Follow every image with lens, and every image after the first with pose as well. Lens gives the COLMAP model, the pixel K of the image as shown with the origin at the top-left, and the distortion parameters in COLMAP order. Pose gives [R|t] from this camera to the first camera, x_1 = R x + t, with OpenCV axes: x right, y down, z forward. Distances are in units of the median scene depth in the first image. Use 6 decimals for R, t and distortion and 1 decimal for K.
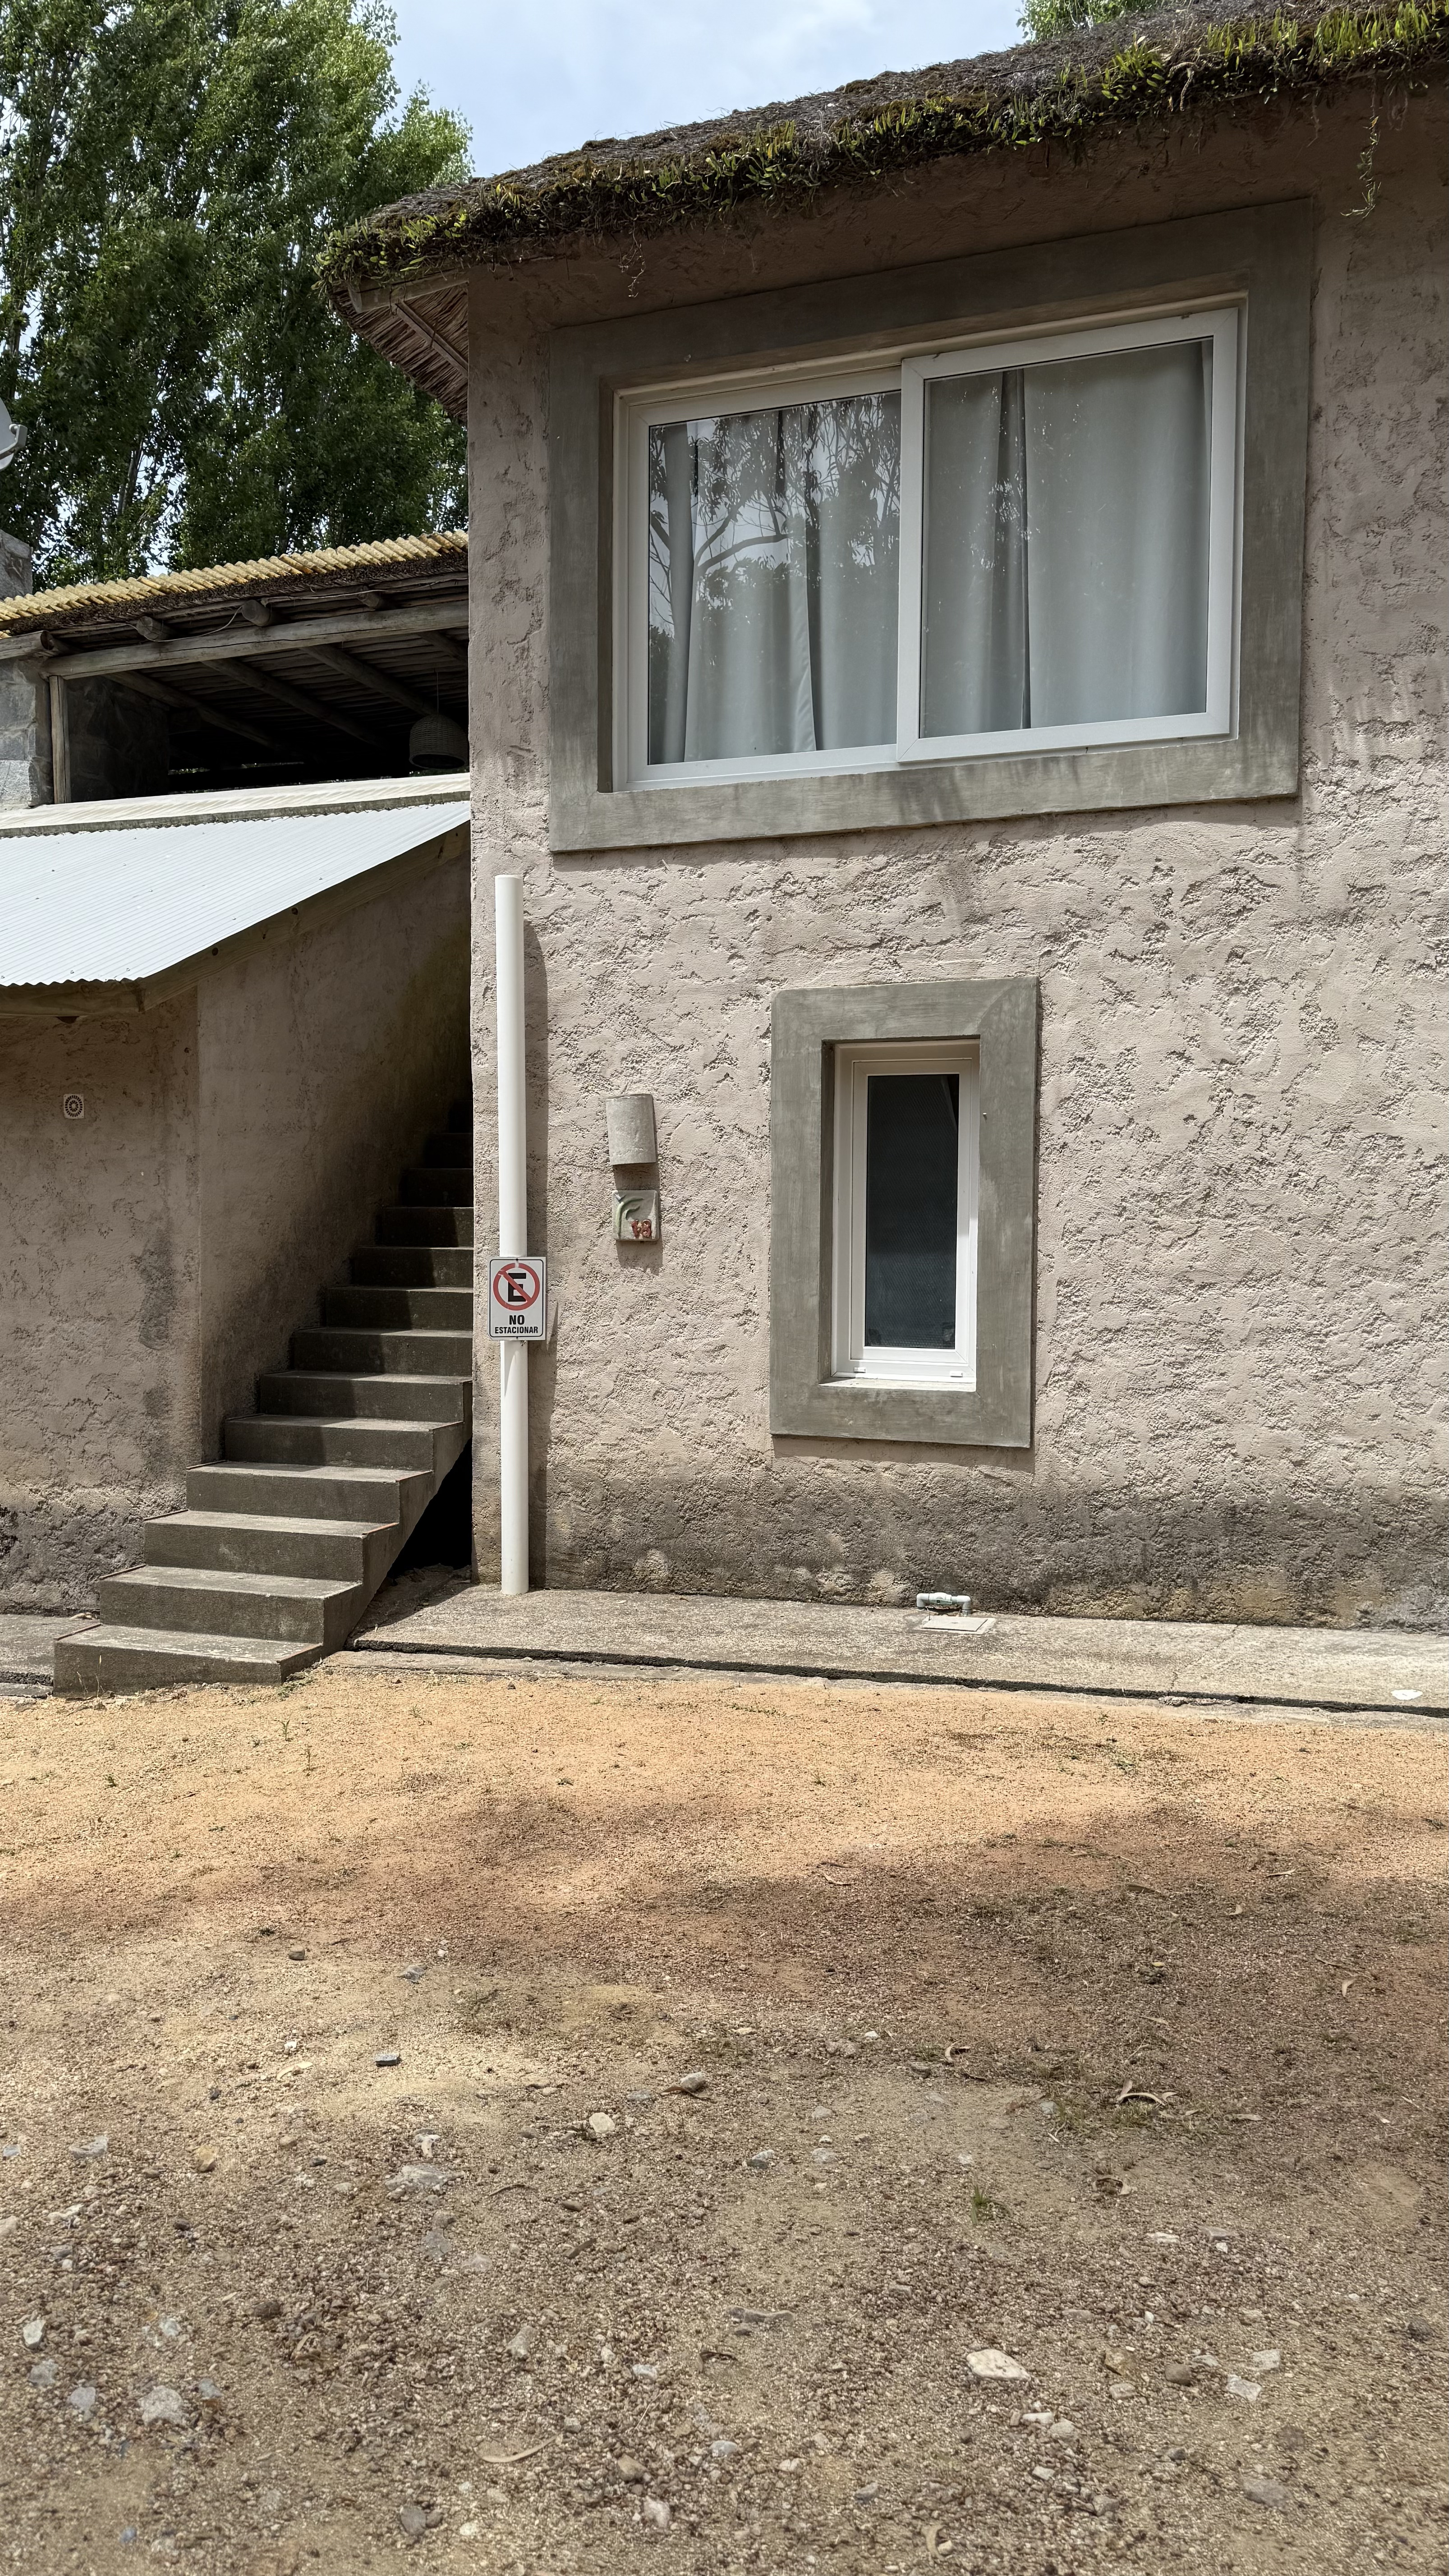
lens RADIAL K [[1792.3, 0, 726.5], [0, 1792.3, 1269.9], [0, 0, 1]] dist [0.151587, -0.341470]
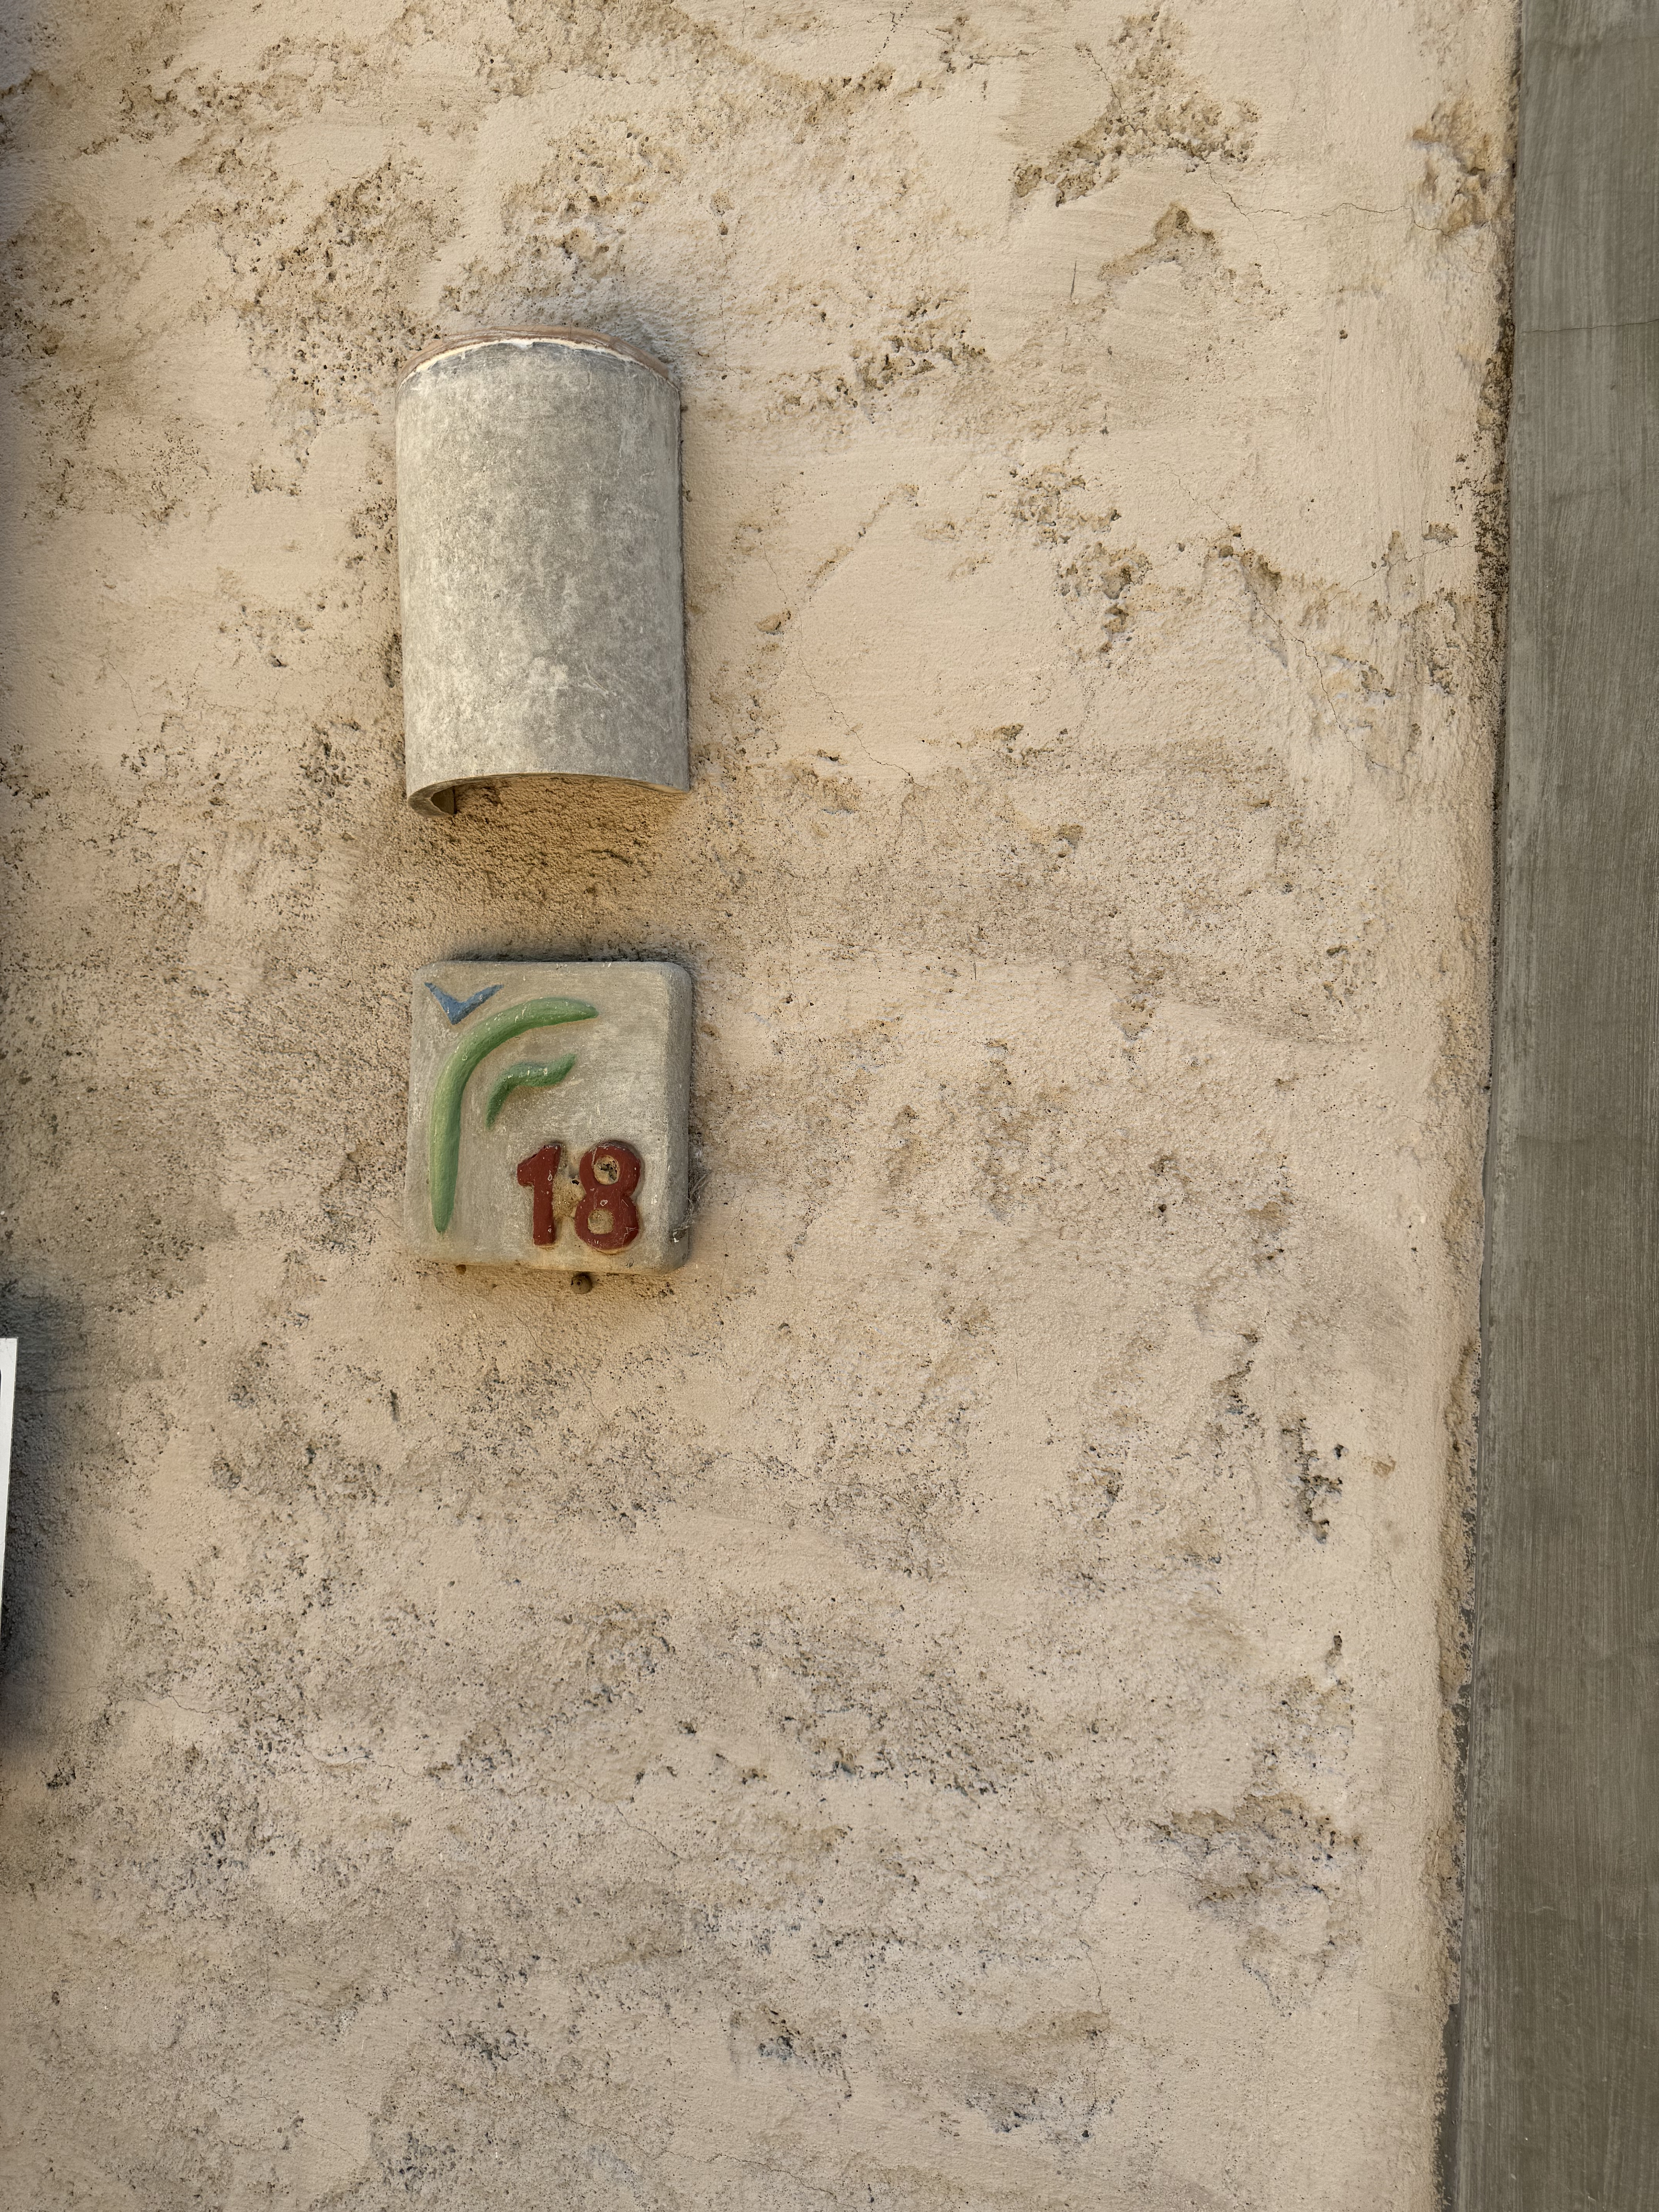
lens RADIAL K [[1548.1, 0, 829.5], [0, 1548.1, 1106.0], [0, 0, 1]] dist [-0.000424, -0.000146]
pose [[0.998177, 0.037258, 0.047481, -0.032298], [-0.035367, 0.998571, -0.040073, -0.027531], [-0.048906, 0.038321, 0.998068, 0.867926]]
